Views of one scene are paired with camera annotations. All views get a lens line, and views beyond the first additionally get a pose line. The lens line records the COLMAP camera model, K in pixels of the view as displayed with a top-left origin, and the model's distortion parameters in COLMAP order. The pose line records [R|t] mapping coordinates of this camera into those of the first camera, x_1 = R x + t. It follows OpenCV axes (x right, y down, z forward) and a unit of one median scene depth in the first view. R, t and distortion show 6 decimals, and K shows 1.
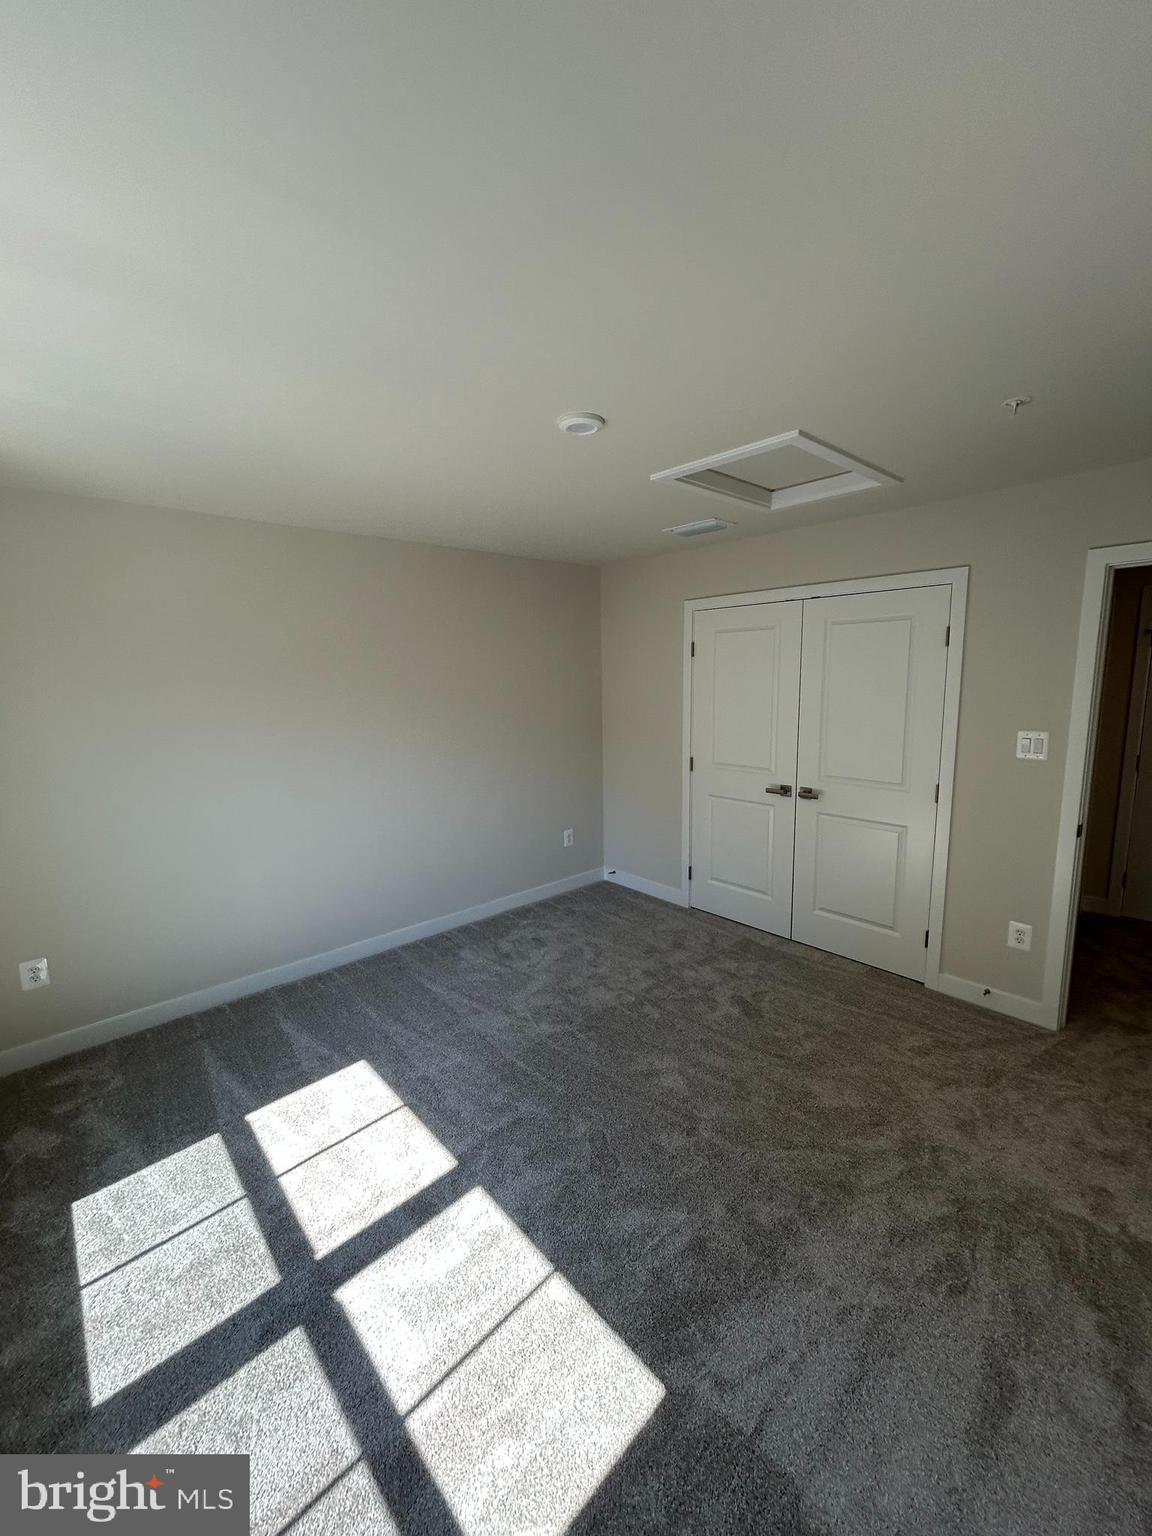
lens RADIAL K [[618.0, 0, 575.6], [0, 618.0, 764.3], [0, 0, 1]] dist [-0.002581, 0.000991]
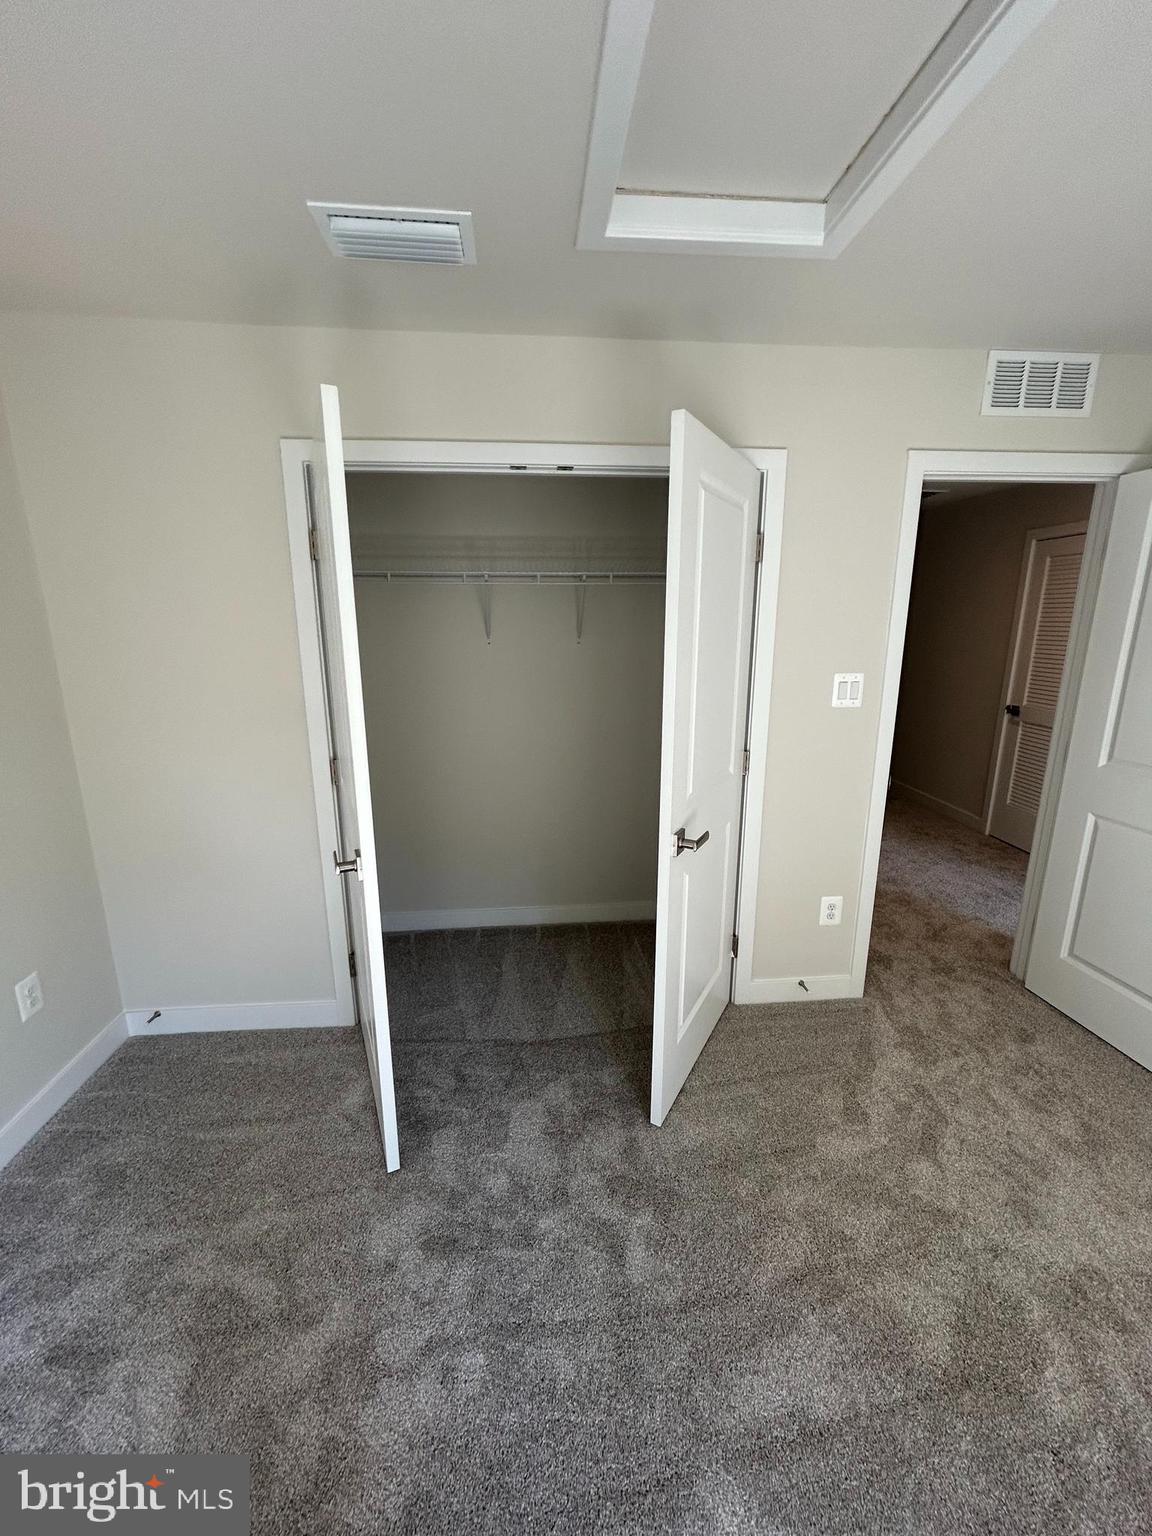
lens RADIAL K [[591.9, 0, 549.9], [0, 591.9, 773.0], [0, 0, 1]] dist [-0.001475, -0.000113]
pose [[0.604121, -0.175621, 0.777300, -0.133953], [0.108629, 0.984457, 0.137999, -0.071584], [-0.789454, 0.001070, 0.613809, 0.798709]]
